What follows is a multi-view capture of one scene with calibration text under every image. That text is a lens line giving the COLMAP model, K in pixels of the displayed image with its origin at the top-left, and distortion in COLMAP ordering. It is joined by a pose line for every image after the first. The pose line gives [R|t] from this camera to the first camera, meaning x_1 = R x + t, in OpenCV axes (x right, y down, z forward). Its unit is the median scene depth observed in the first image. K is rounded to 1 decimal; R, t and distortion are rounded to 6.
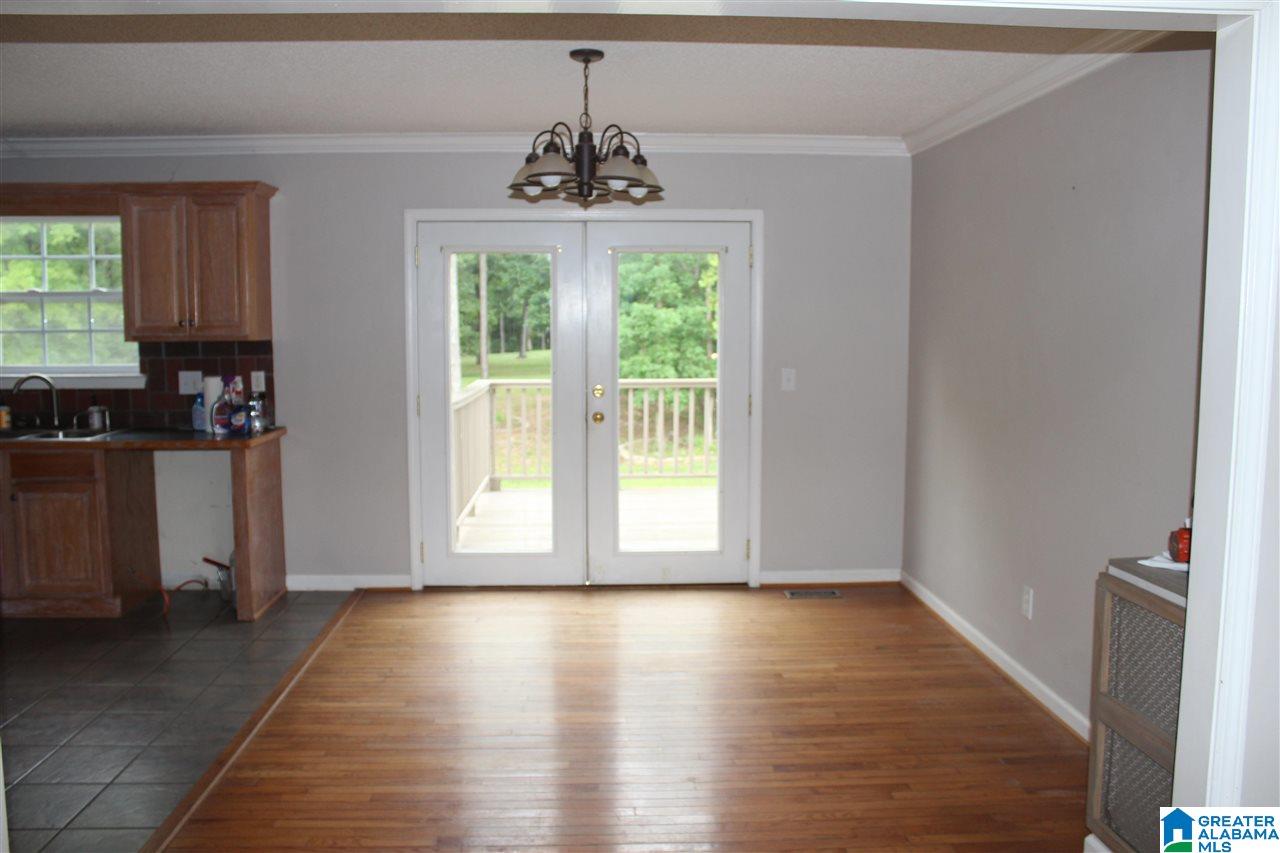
lens RADIAL K [[1076.4, 0, 640.0], [0, 1076.4, 426.5], [0, 0, 1]] dist [-0.161321, 0.147601]
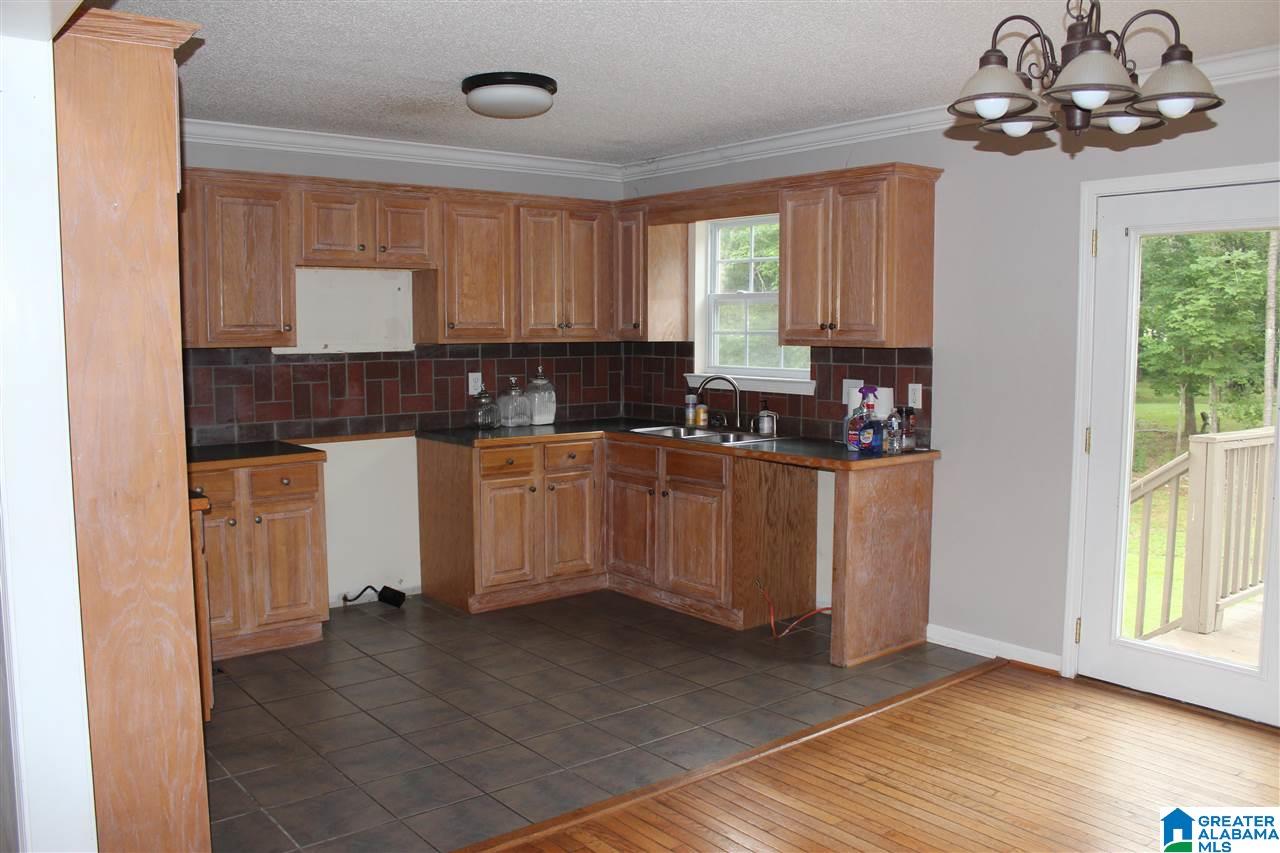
lens RADIAL K [[1076.4, 0, 640.0], [0, 1076.4, 426.5], [0, 0, 1]] dist [-0.161321, 0.147601]
pose [[0.587518, 0.075162, -0.805713, 0.225149], [-0.082506, 0.996052, 0.032755, -0.029268], [0.804994, 0.047232, 0.591400, 0.326958]]
